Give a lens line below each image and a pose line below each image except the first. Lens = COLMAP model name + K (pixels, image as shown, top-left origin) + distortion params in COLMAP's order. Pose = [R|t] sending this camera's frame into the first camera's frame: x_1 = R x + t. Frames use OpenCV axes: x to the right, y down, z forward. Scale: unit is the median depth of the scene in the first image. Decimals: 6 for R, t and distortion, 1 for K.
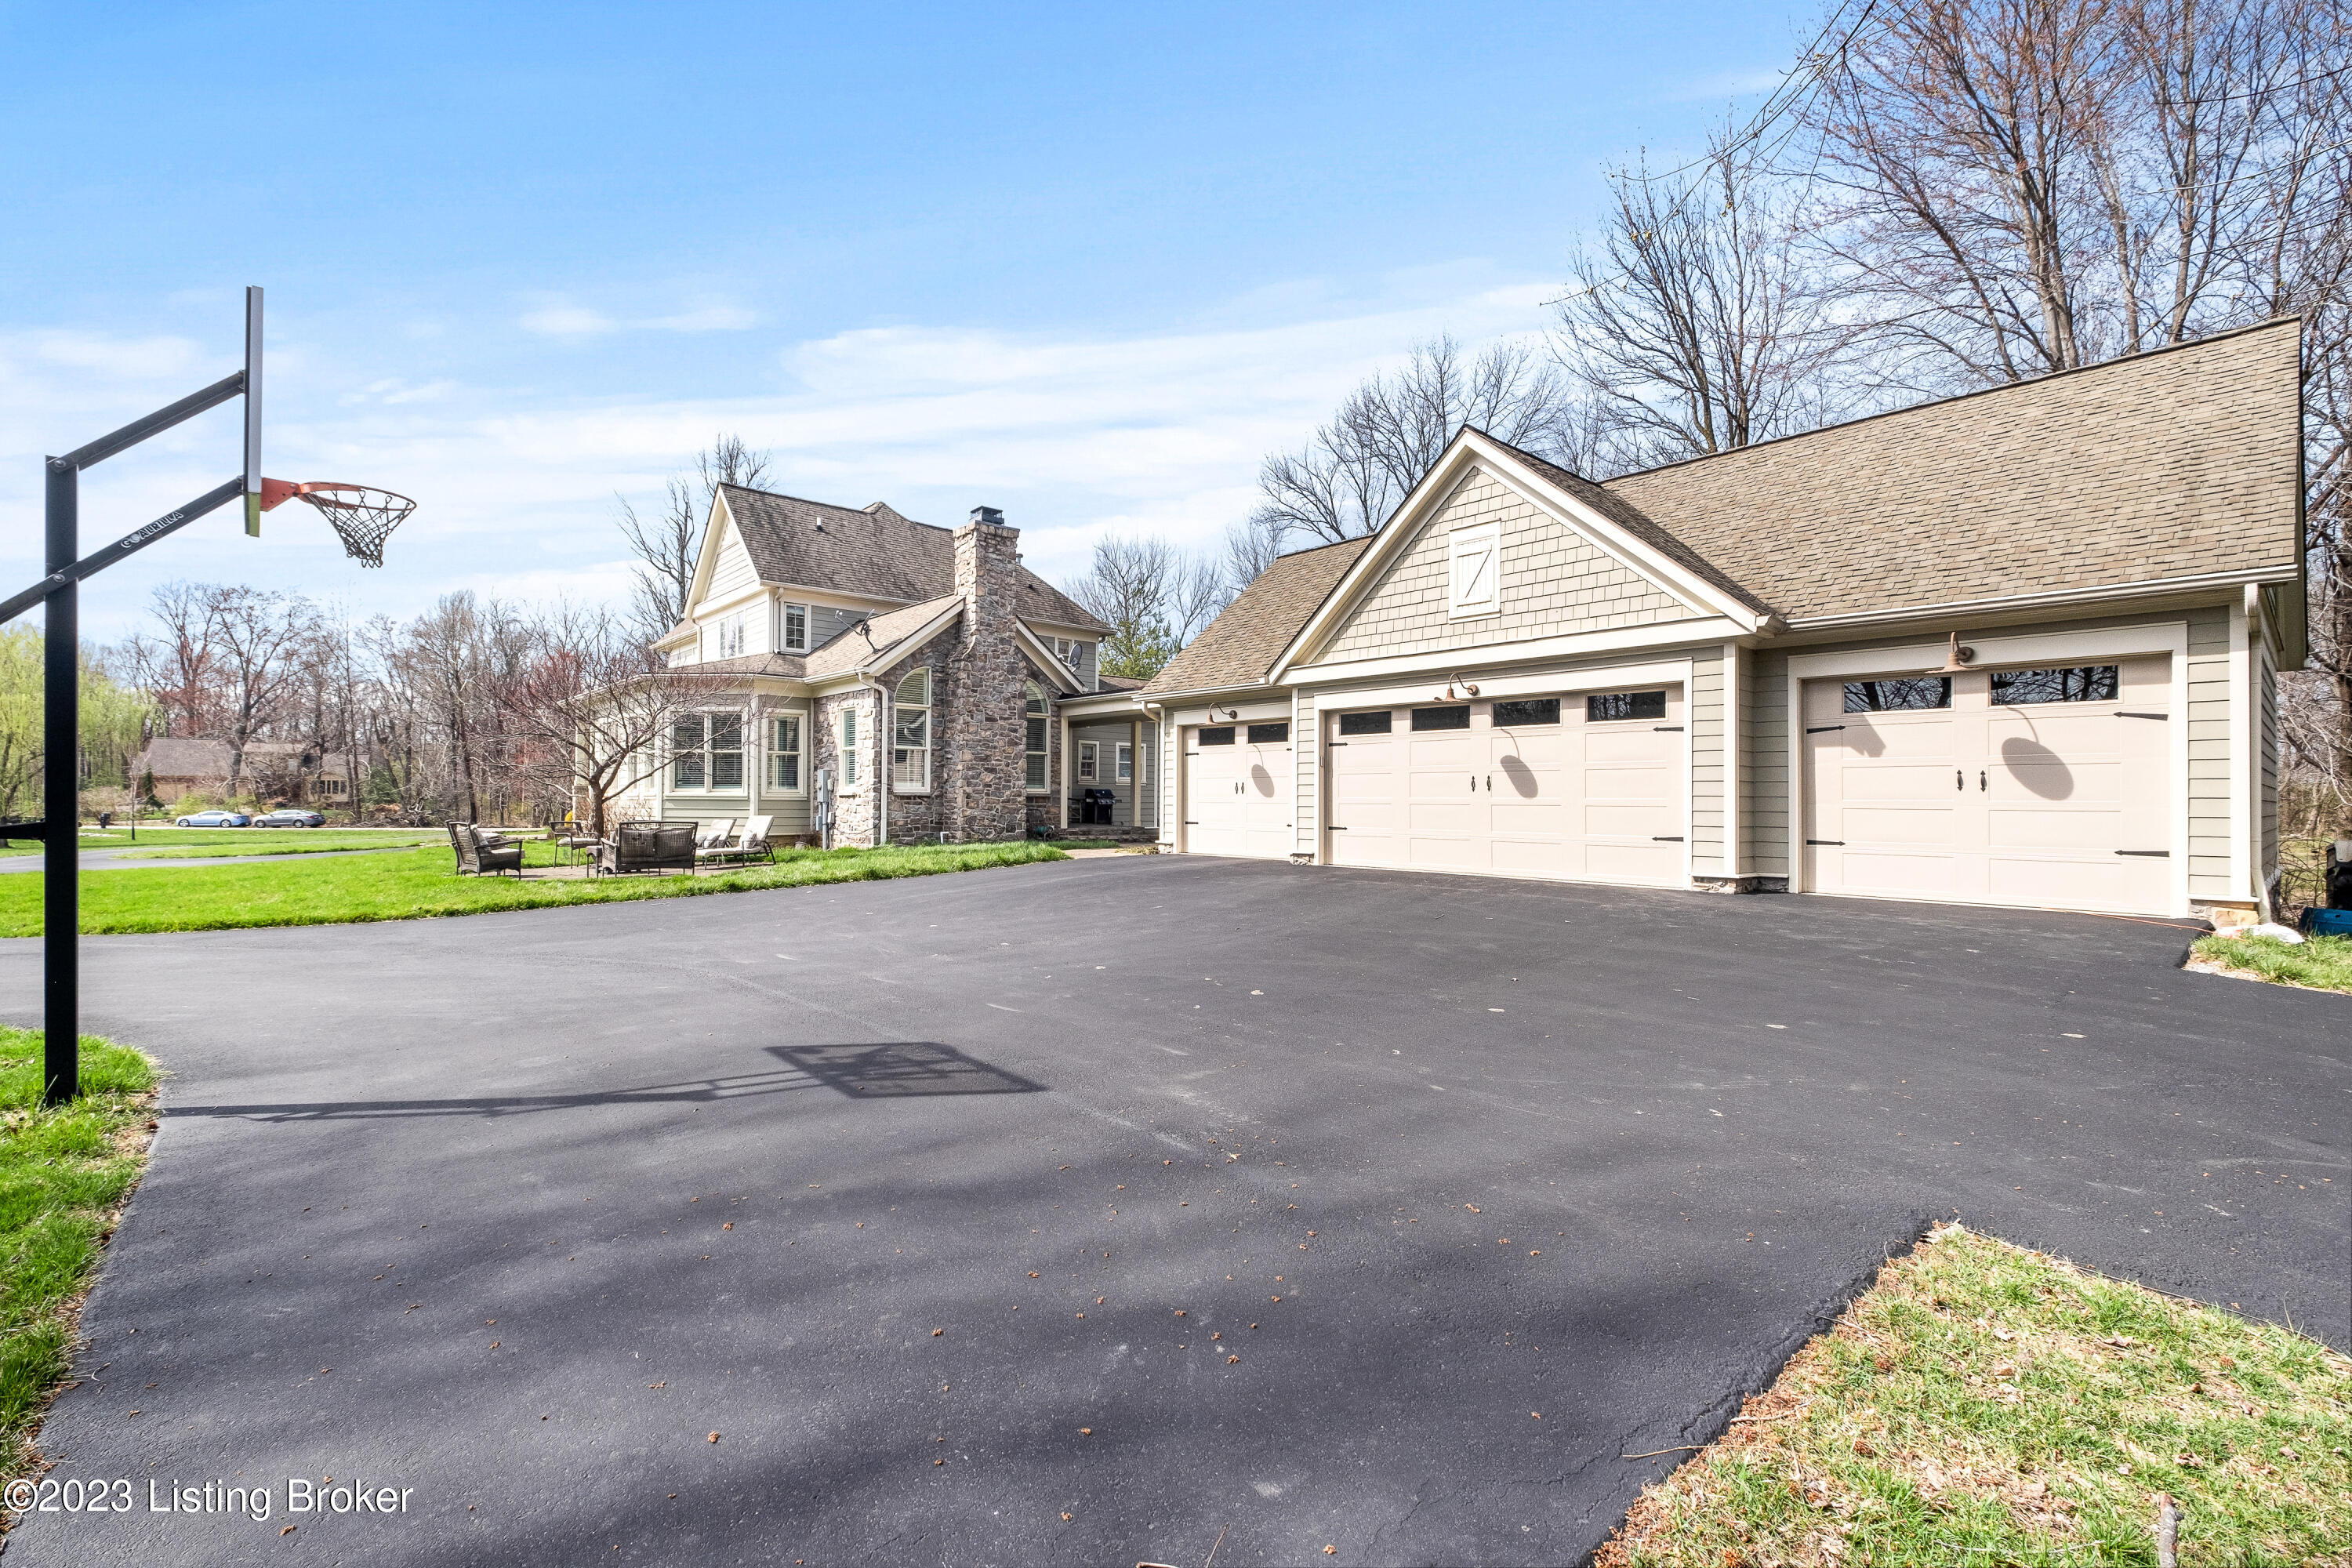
lens RADIAL K [[1025.6, 0, 1184.7], [0, 1025.6, 777.2], [0, 0, 1]] dist [0.001421, -0.000348]
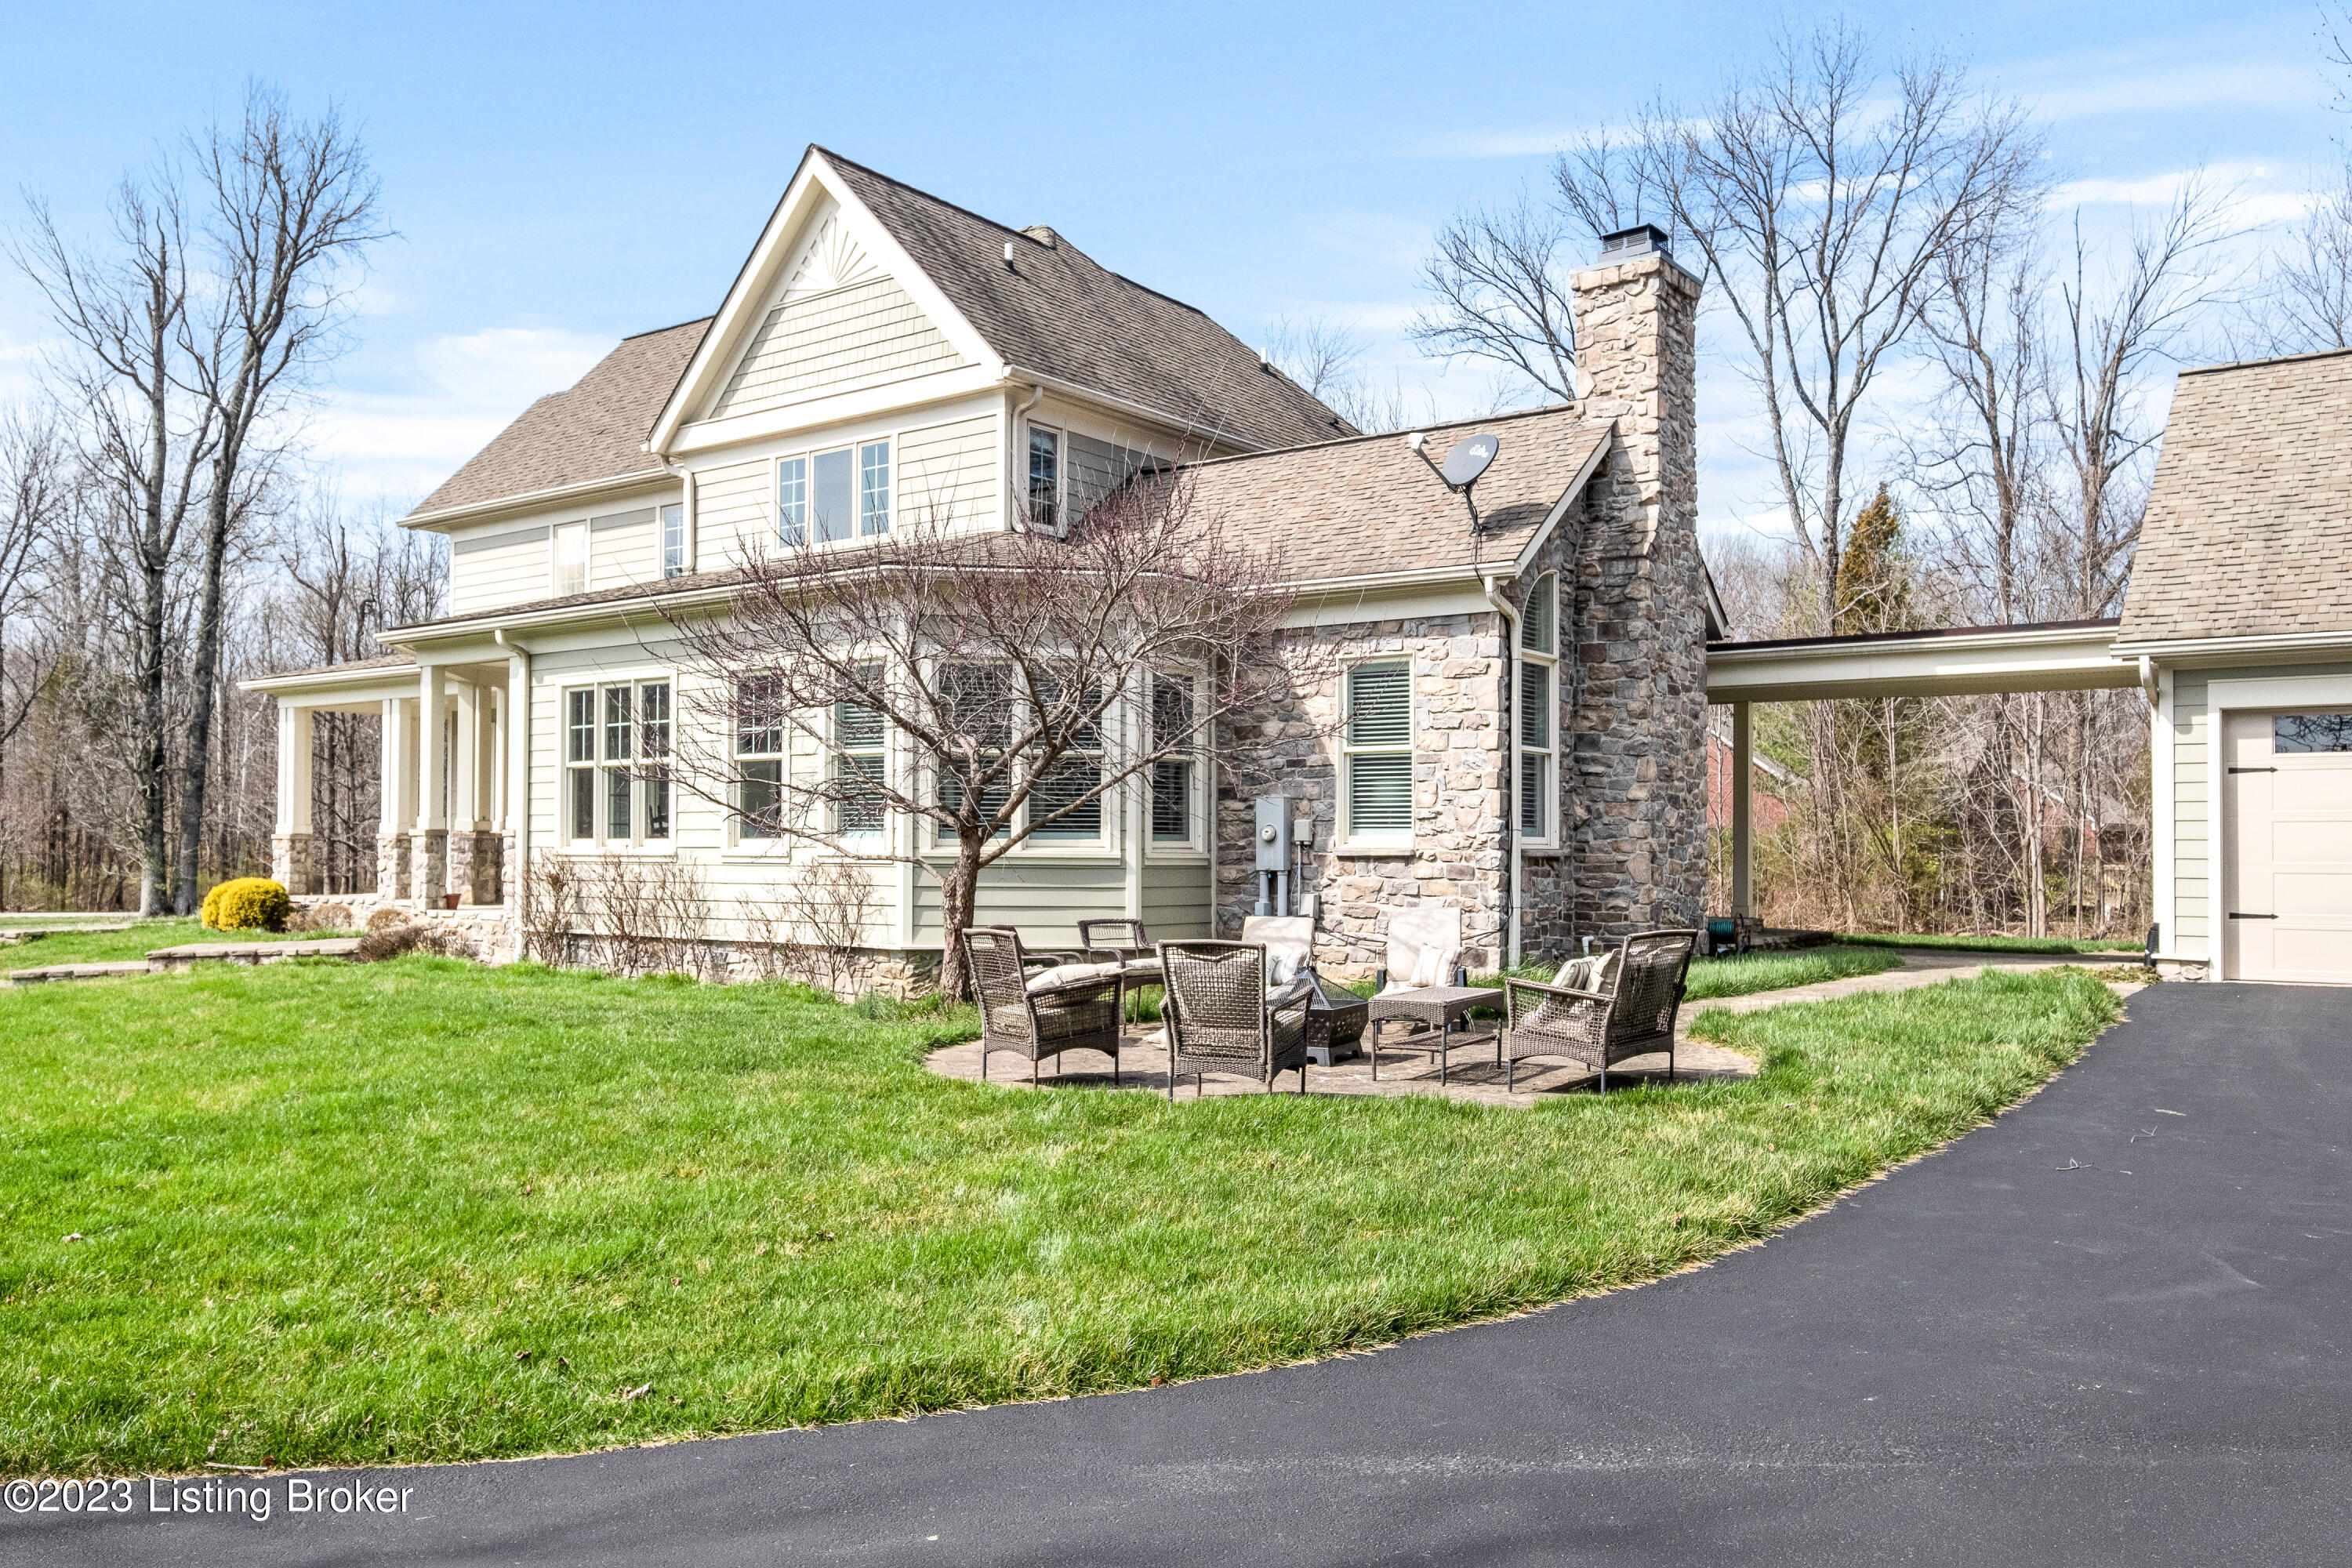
lens RADIAL K [[1788.5, 0, 1180.2], [0, 1788.5, 800.5], [0, 0, 1]] dist [-0.006419, 0.009885]
pose [[0.977244, 0.006479, 0.212021, -0.573859], [-0.005161, 0.999964, -0.006770, -0.000372], [-0.212057, 0.005522, 0.977242, 0.267213]]
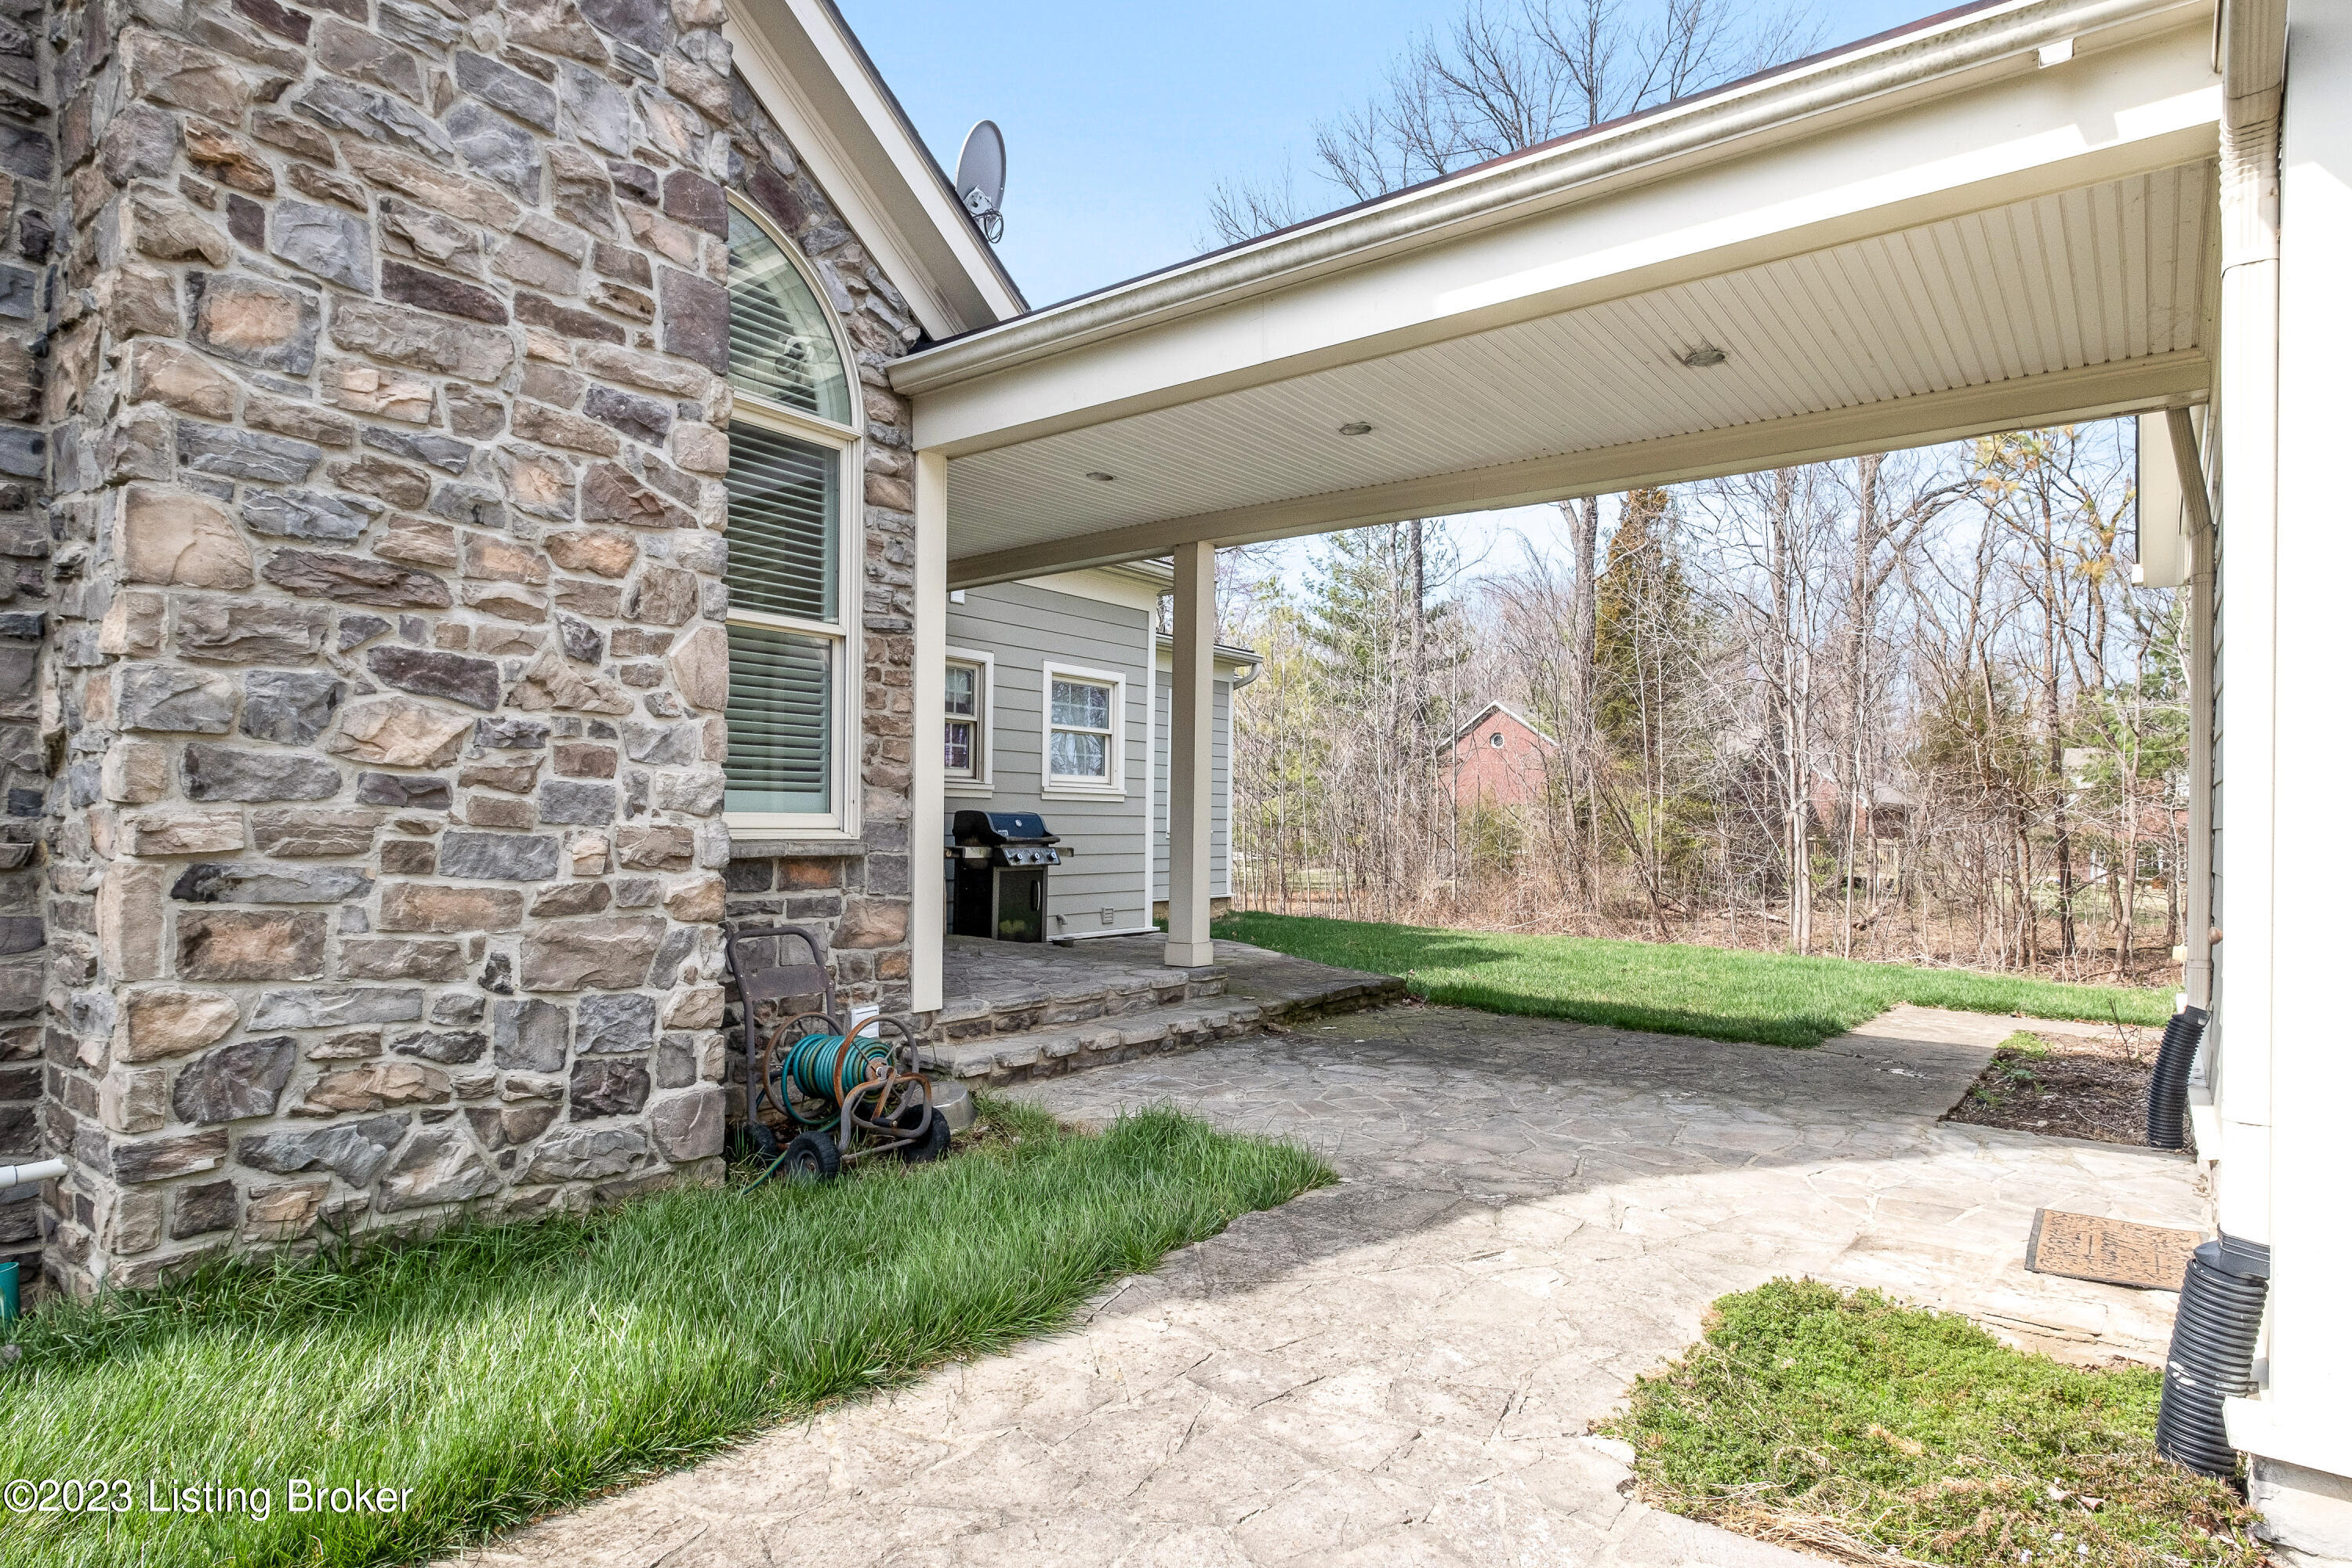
lens RADIAL K [[1232.6, 0, 1183.0], [0, 1232.6, 805.8], [0, 0, 1]] dist [-0.001969, 0.000176]
pose [[0.983121, 0.007107, 0.182817, -0.123299], [-0.008999, 0.999914, 0.009518, 0.007598], [-0.182734, -0.011002, 0.983101, 0.825759]]
